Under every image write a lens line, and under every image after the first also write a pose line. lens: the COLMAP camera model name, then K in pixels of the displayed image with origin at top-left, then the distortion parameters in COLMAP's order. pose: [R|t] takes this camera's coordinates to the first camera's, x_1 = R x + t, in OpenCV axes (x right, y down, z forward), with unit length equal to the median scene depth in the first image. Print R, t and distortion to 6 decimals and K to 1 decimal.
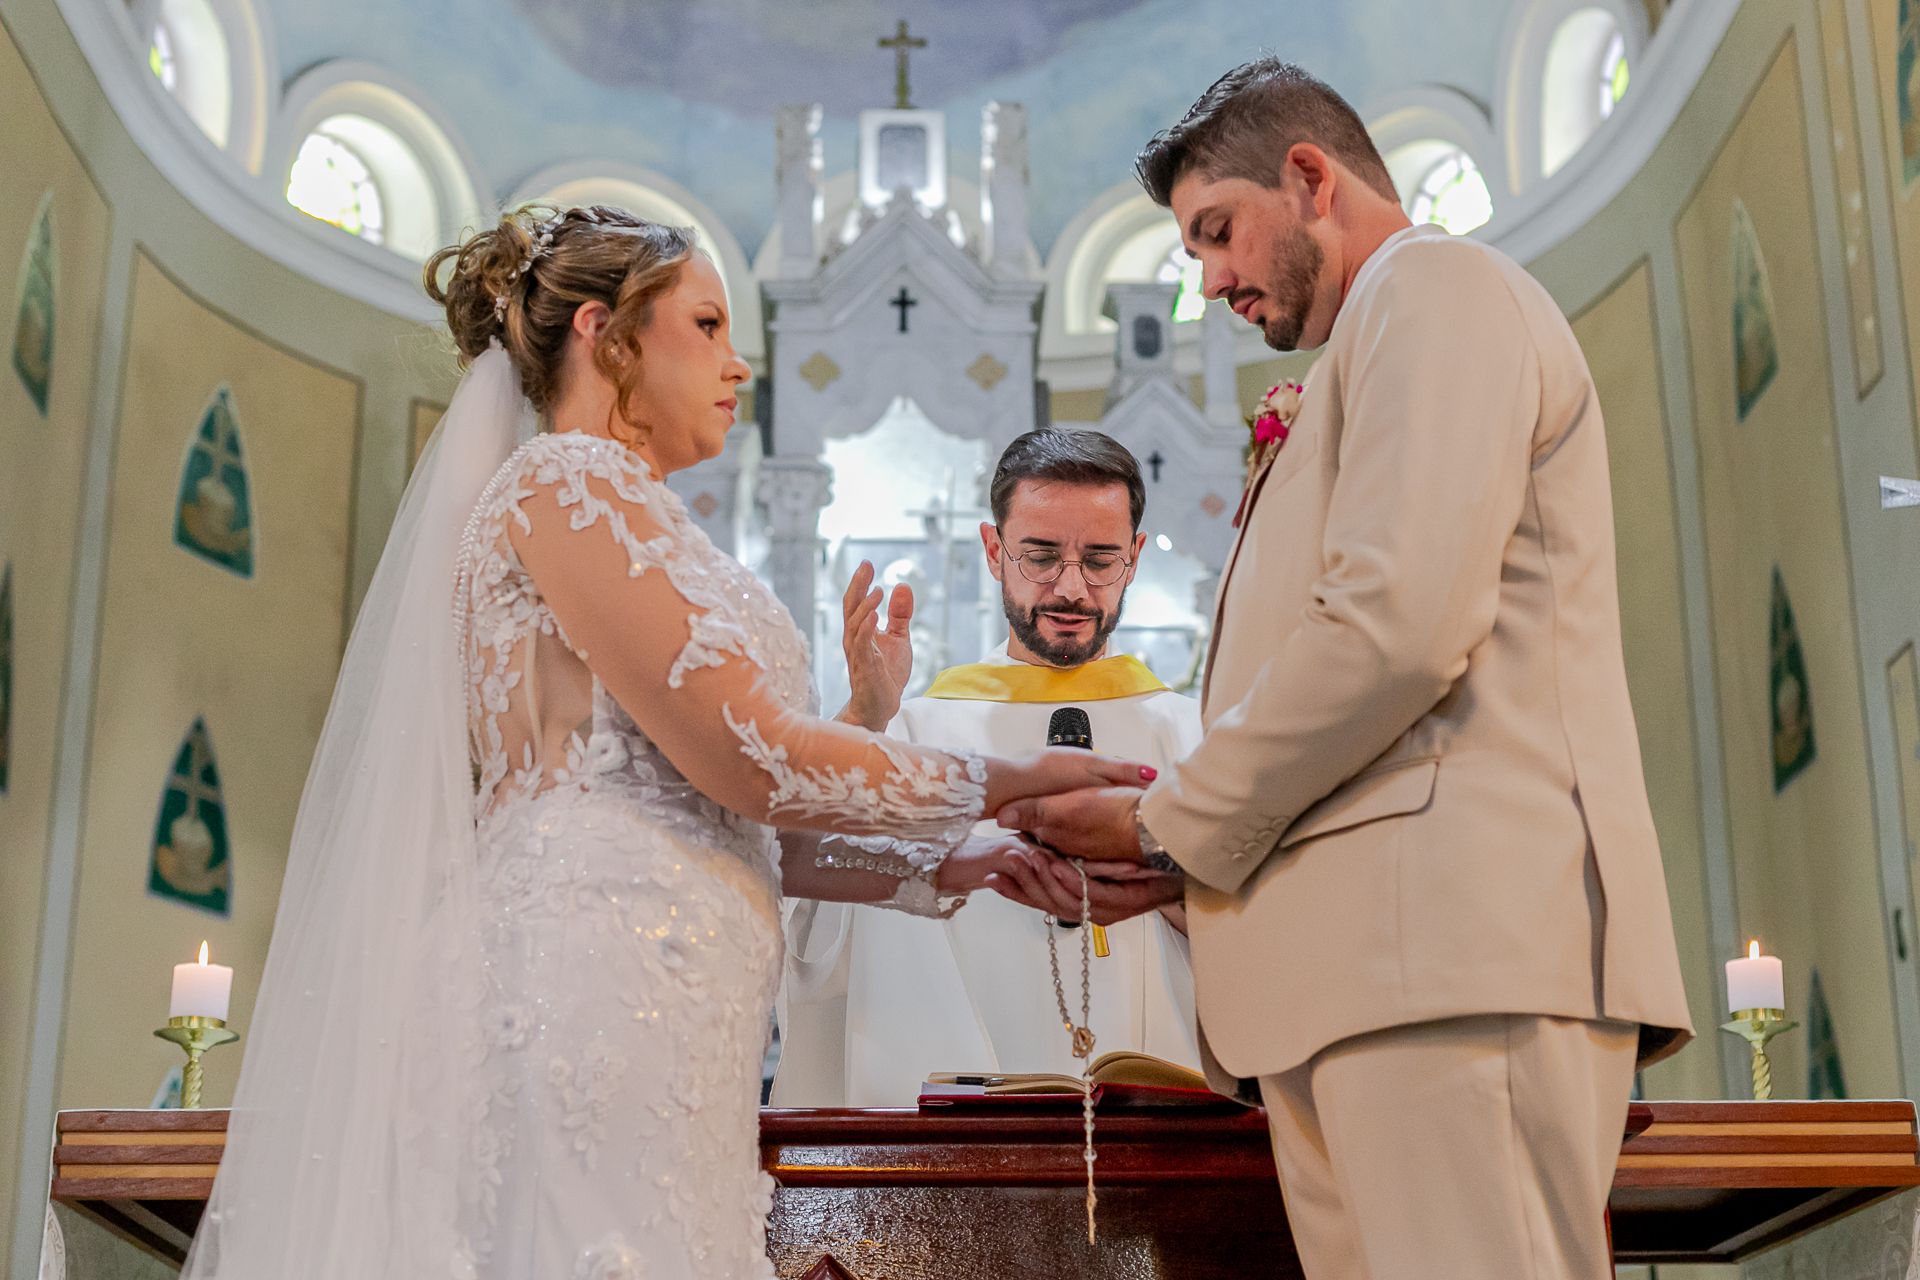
lens RADIAL K [[2935.9, 0, 1037.1], [0, 2935.9, 638.4], [0, 0, 1]] dist [0.011815, 0.000334]
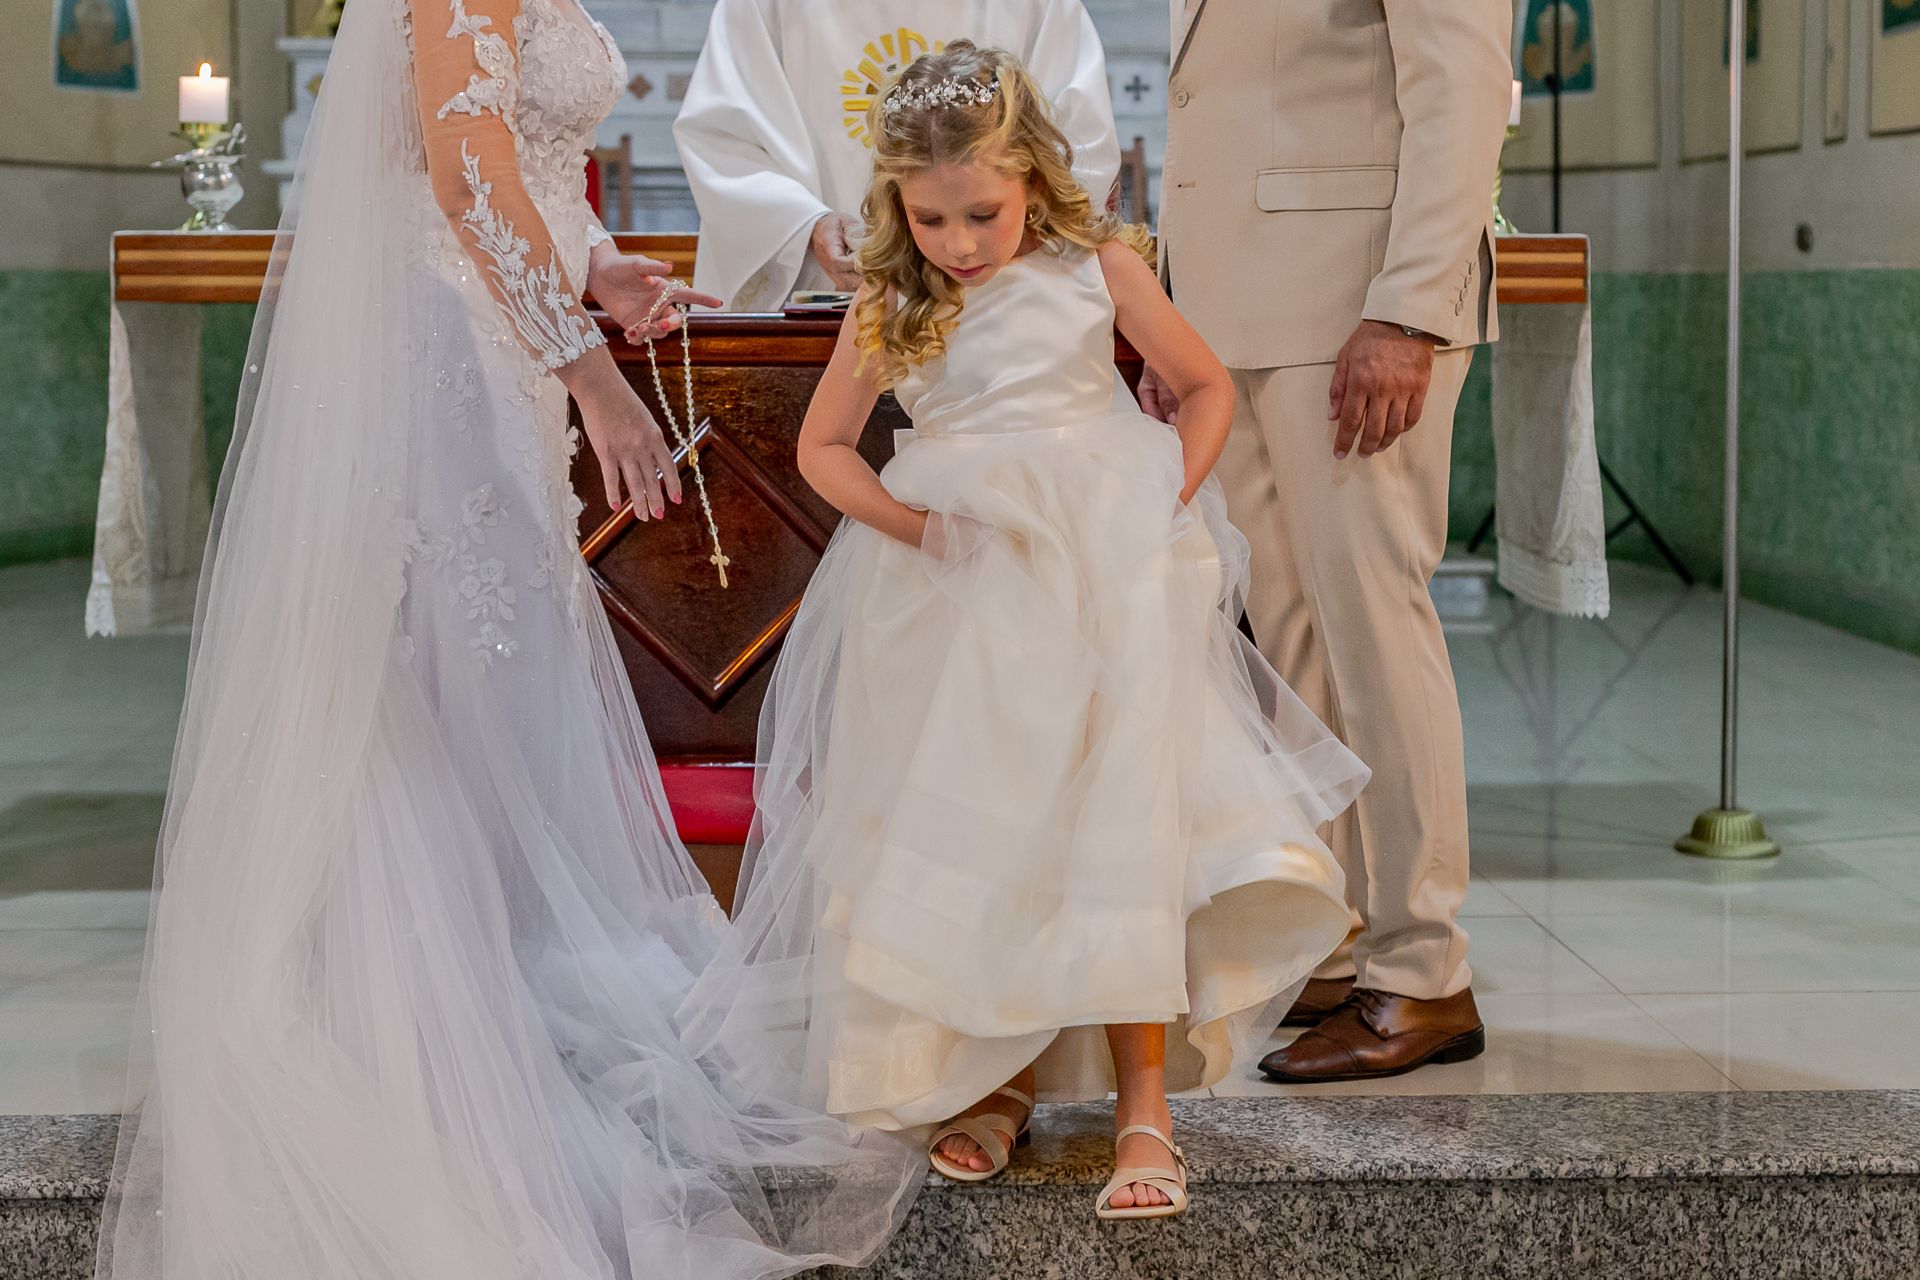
lens RADIAL K [[3352.9, 0, 906.7], [0, 3352.9, 600.7], [0, 0, 1]] dist [0.015444, -0.075809]
pose [[0.999441, 0.019213, -0.027345, 0.017356], [-0.006592, 0.915489, 0.402288, -0.090924], [0.032764, -0.401883, 0.915105, -0.124298]]
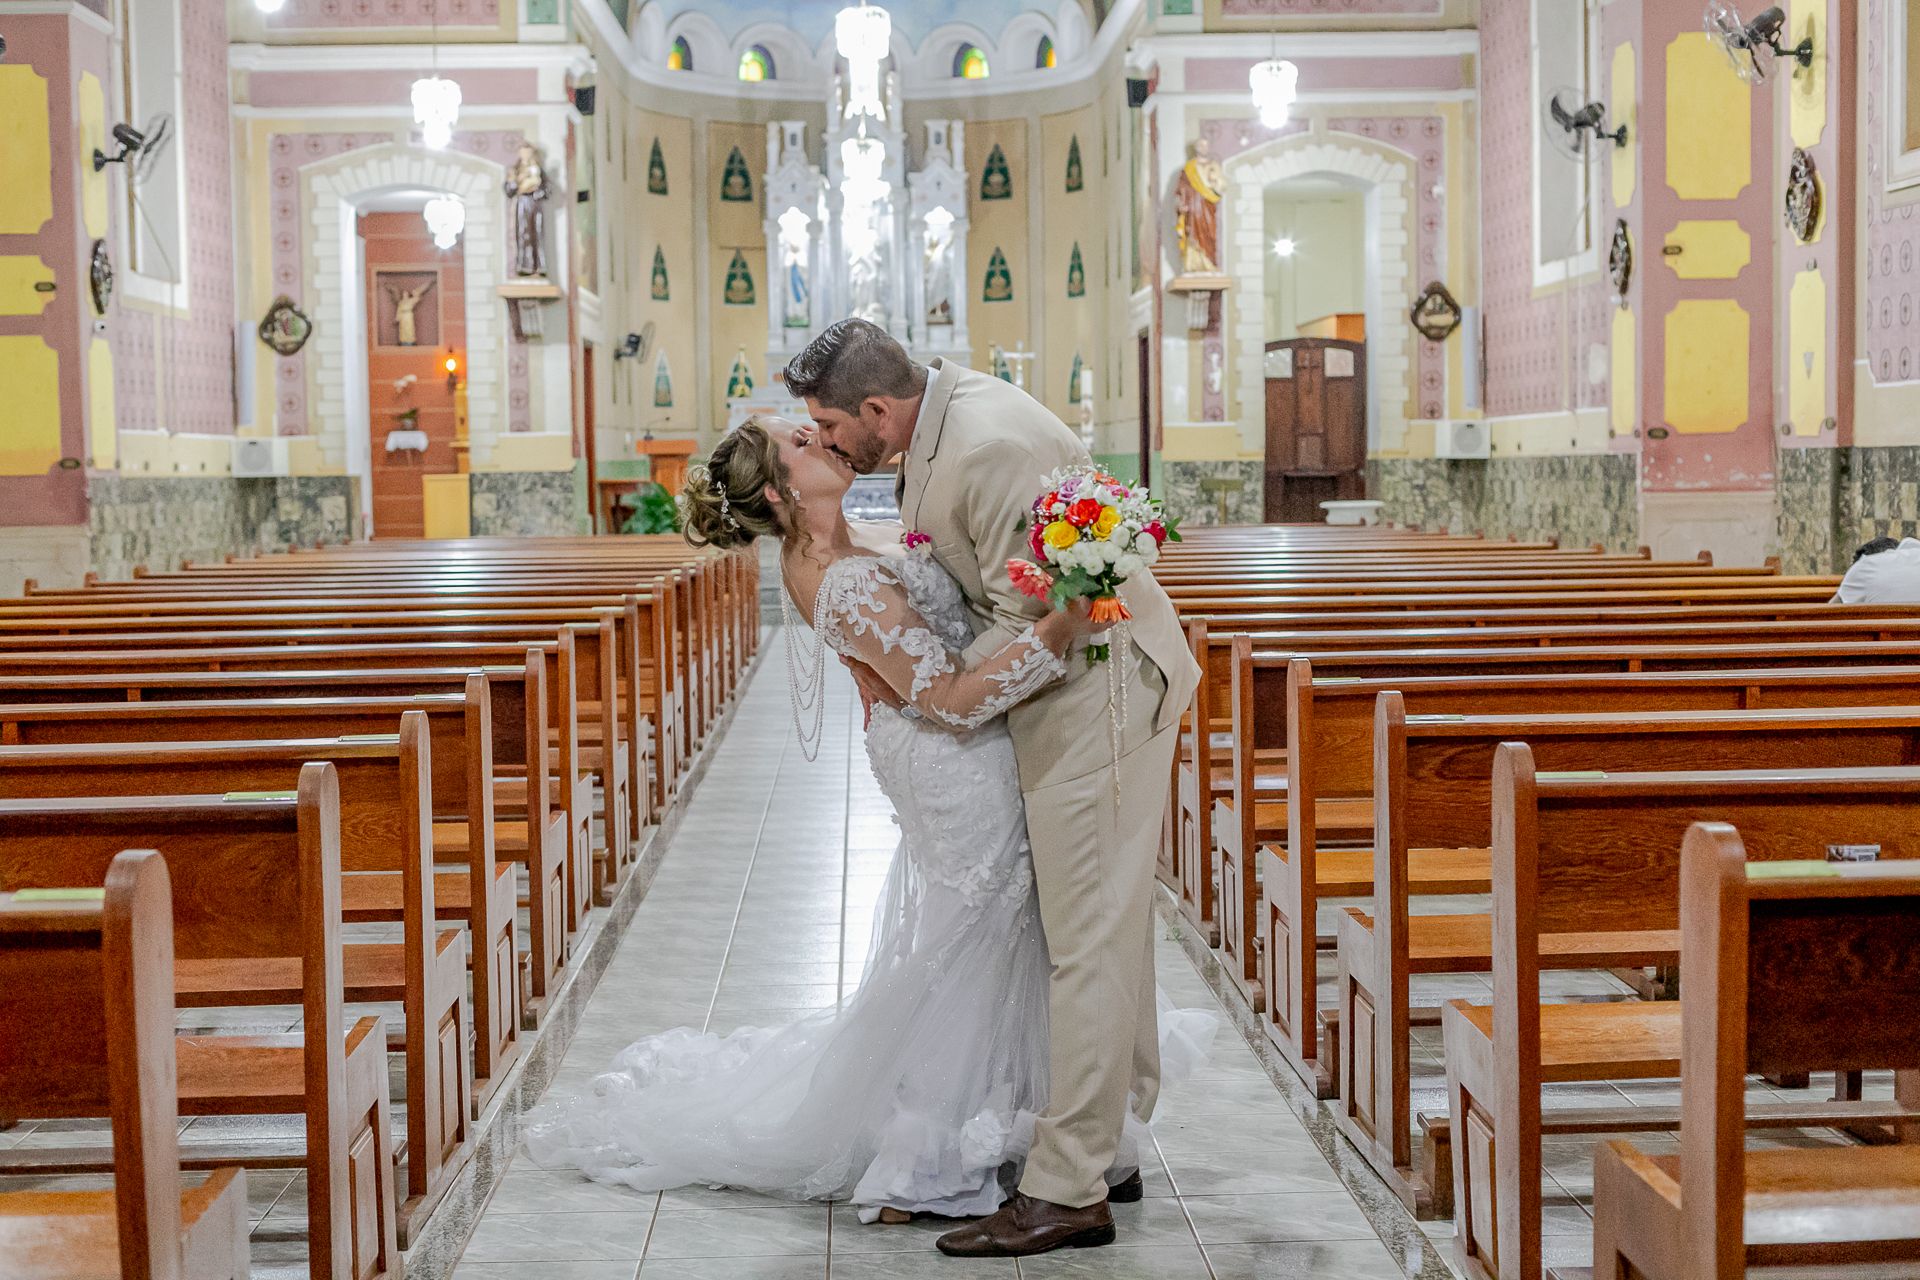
lens RADIAL K [[2935.9, 0, 1037.1], [0, 2935.9, 638.4], [0, 0, 1]] dist [0.011815, 0.000334]
pose [[0.999997, 0.002511, 0.000637, 0.159939], [-0.002567, 0.927416, 0.374022, -0.882135], [0.000349, -0.374023, 0.927420, -2.482088]]
